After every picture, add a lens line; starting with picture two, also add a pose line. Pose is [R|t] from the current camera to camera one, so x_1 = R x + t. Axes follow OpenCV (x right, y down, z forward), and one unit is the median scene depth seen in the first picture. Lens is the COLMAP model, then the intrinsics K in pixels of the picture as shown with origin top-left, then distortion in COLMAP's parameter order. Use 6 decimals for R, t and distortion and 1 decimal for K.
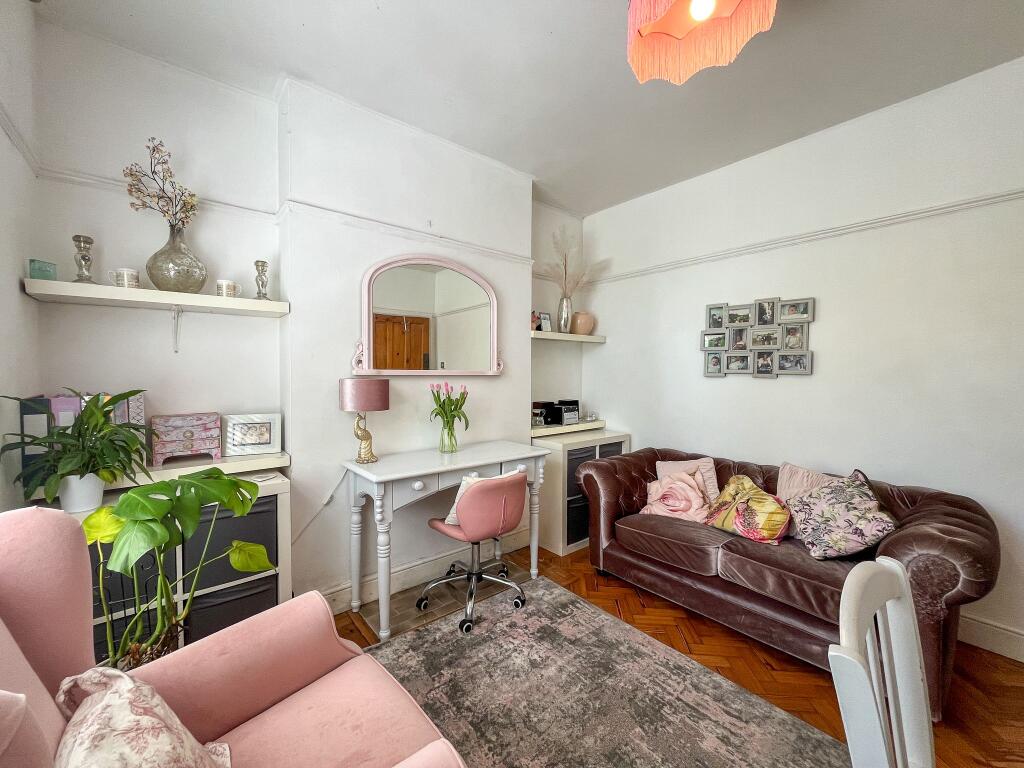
lens RADIAL K [[412.3, 0, 512.5], [0, 412.3, 383.4], [0, 0, 1]] dist [-0.001045, -0.000021]
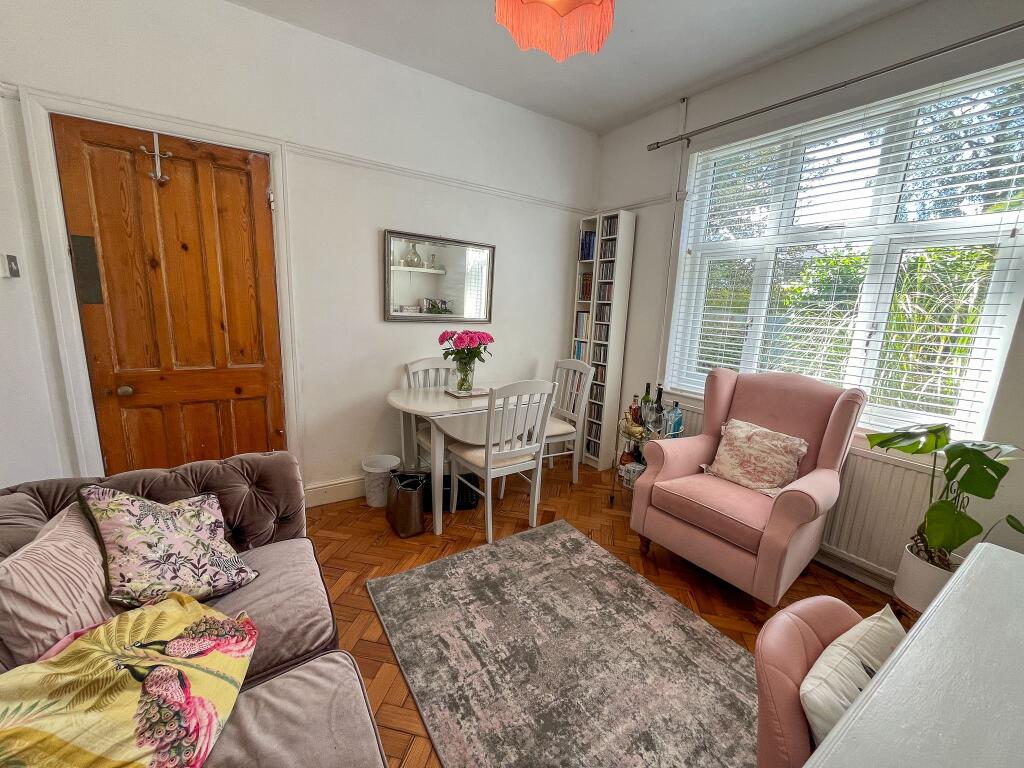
lens RADIAL K [[412.3, 0, 511.1], [0, 412.3, 382.7], [0, 0, 1]] dist [-0.001045, -0.000021]
pose [[-0.992520, -0.069725, 0.100216, 0.294332], [-0.046274, 0.974470, 0.219696, -0.082526], [-0.112976, 0.213415, -0.970407, 1.801043]]
